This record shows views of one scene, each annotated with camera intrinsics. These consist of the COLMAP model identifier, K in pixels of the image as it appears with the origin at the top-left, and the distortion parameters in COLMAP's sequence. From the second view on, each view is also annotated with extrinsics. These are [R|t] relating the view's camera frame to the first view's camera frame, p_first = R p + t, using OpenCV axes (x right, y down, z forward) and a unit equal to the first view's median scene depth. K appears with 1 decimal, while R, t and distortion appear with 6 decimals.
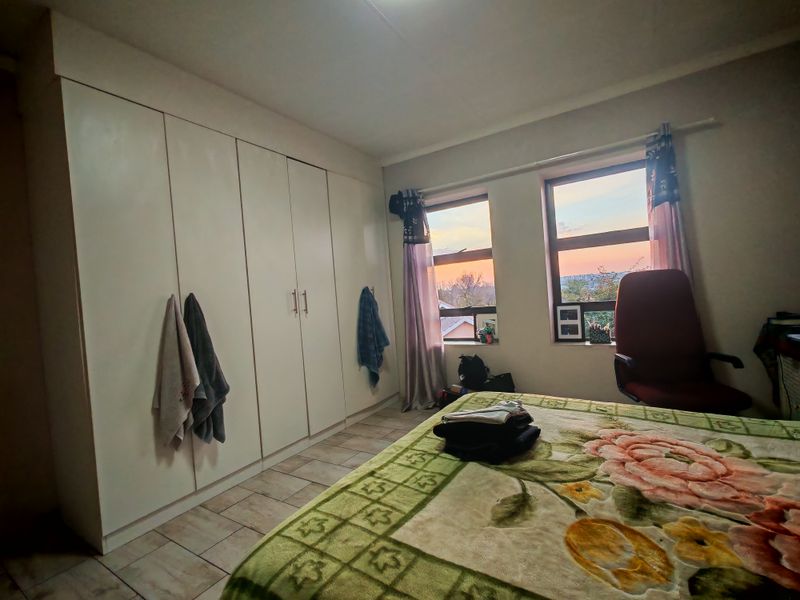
lens RADIAL K [[368.1, 0, 401.5], [0, 368.1, 298.3], [0, 0, 1]] dist [0.004166, 0.001332]
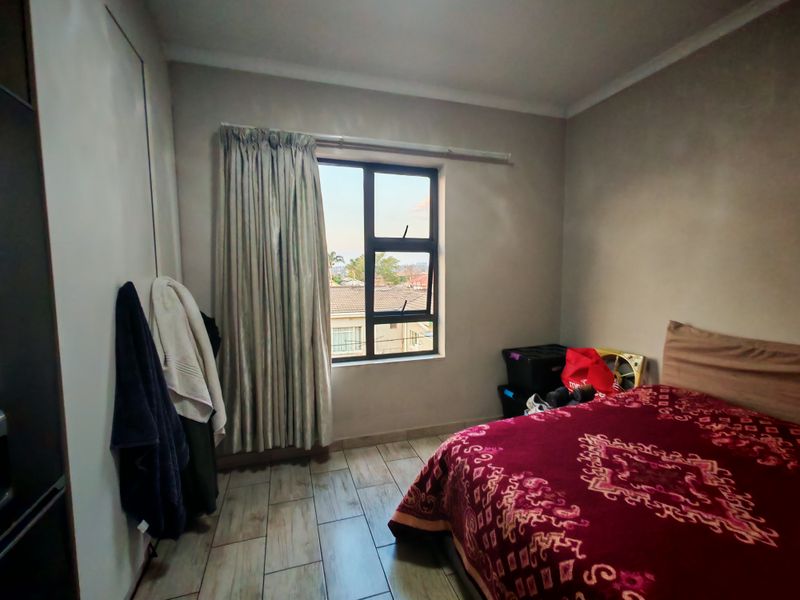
lens RADIAL K [[368.1, 0, 400.4], [0, 368.1, 302.0], [0, 0, 1]] dist [0.004166, 0.001332]
pose [[0.635885, 0.014206, 0.771653, -0.251685], [-0.030032, 0.999529, 0.006346, -0.006503], [-0.771200, -0.027210, 0.636012, 0.355611]]
